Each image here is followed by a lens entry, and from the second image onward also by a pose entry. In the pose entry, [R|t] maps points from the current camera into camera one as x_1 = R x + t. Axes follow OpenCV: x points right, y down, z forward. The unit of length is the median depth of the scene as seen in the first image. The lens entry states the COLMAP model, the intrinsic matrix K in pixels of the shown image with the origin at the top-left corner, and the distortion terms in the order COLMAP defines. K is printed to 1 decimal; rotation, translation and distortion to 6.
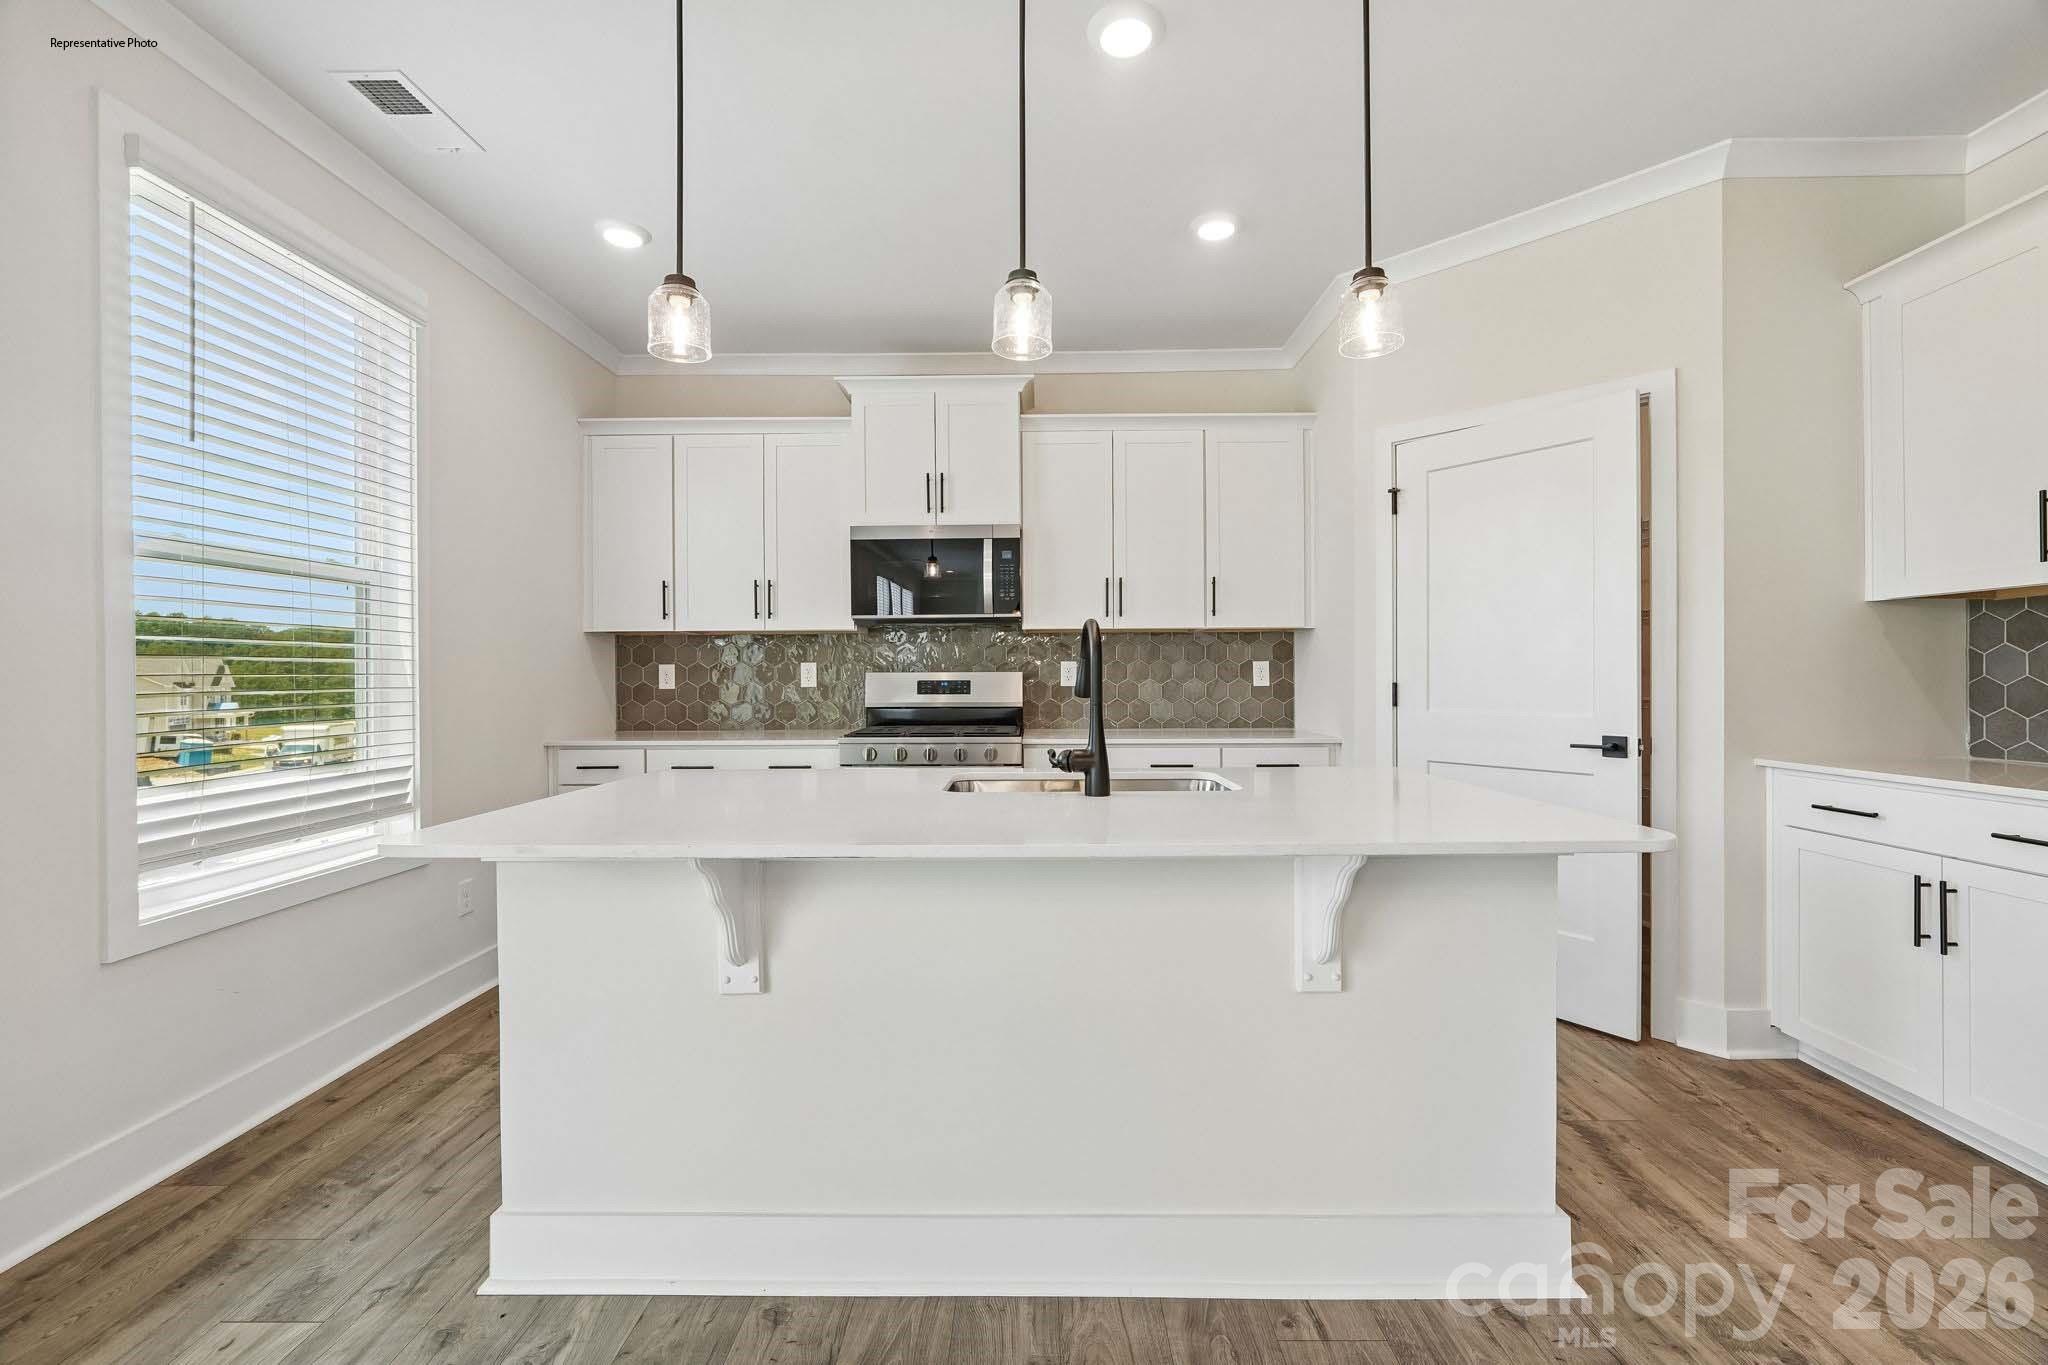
lens RADIAL K [[861.7, 0, 1027.1], [0, 861.7, 681.1], [0, 0, 1]] dist [-0.016104, 0.006525]
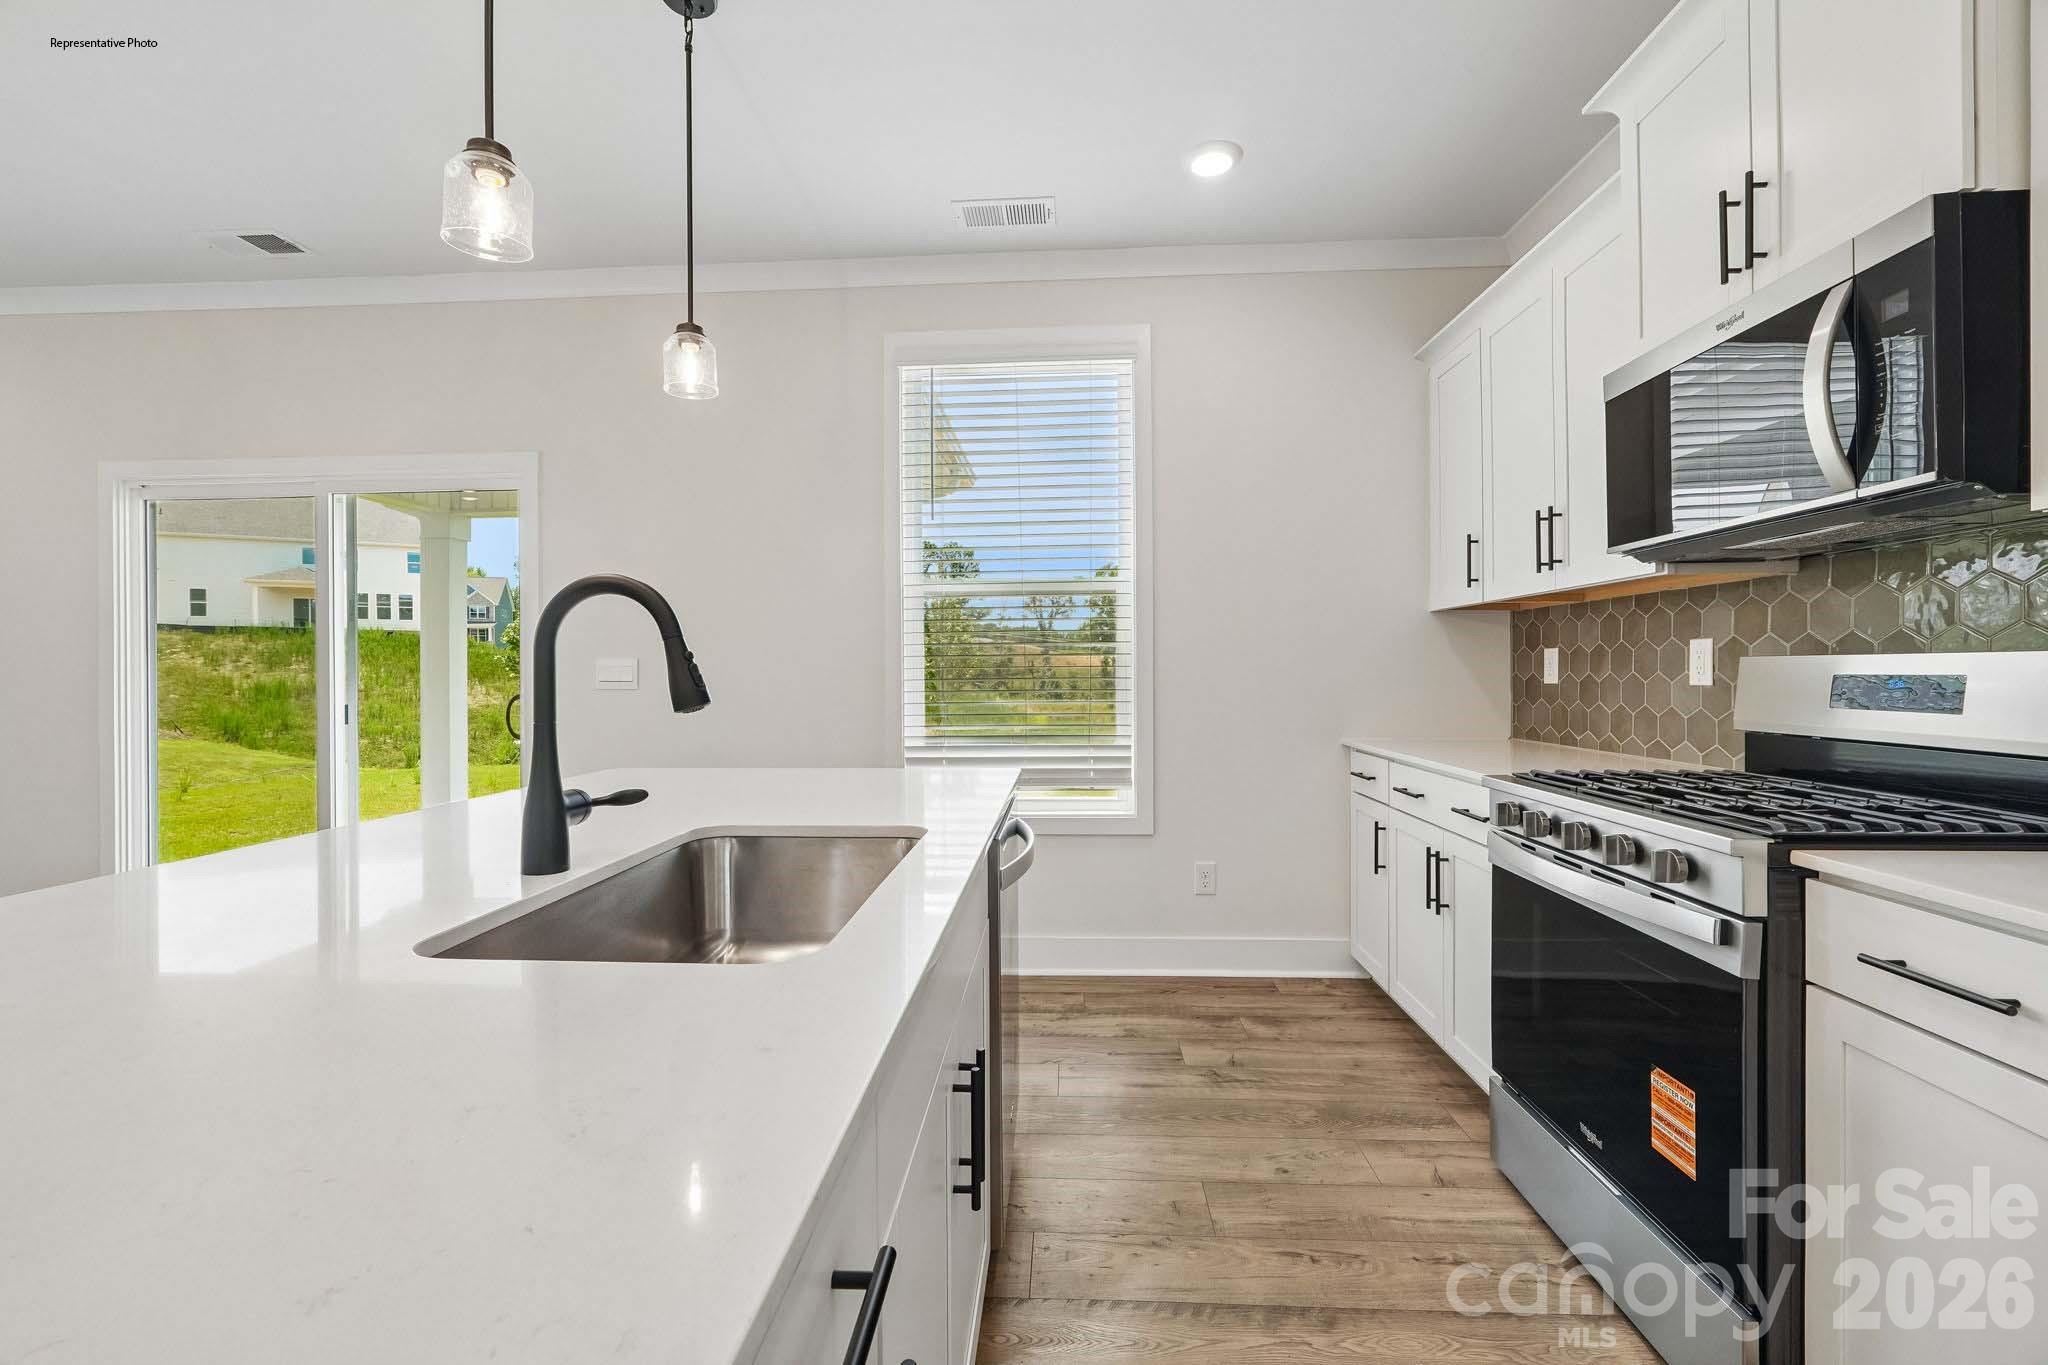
lens RADIAL K [[861.7, 0, 1027.1], [0, 861.7, 681.1], [0, 0, 1]] dist [-0.016104, 0.006525]
pose [[-0.033264, 0.019224, -0.999262, 0.315508], [-0.002543, 0.999810, 0.019319, -0.005374], [0.999443, 0.003183, -0.033209, 0.652104]]
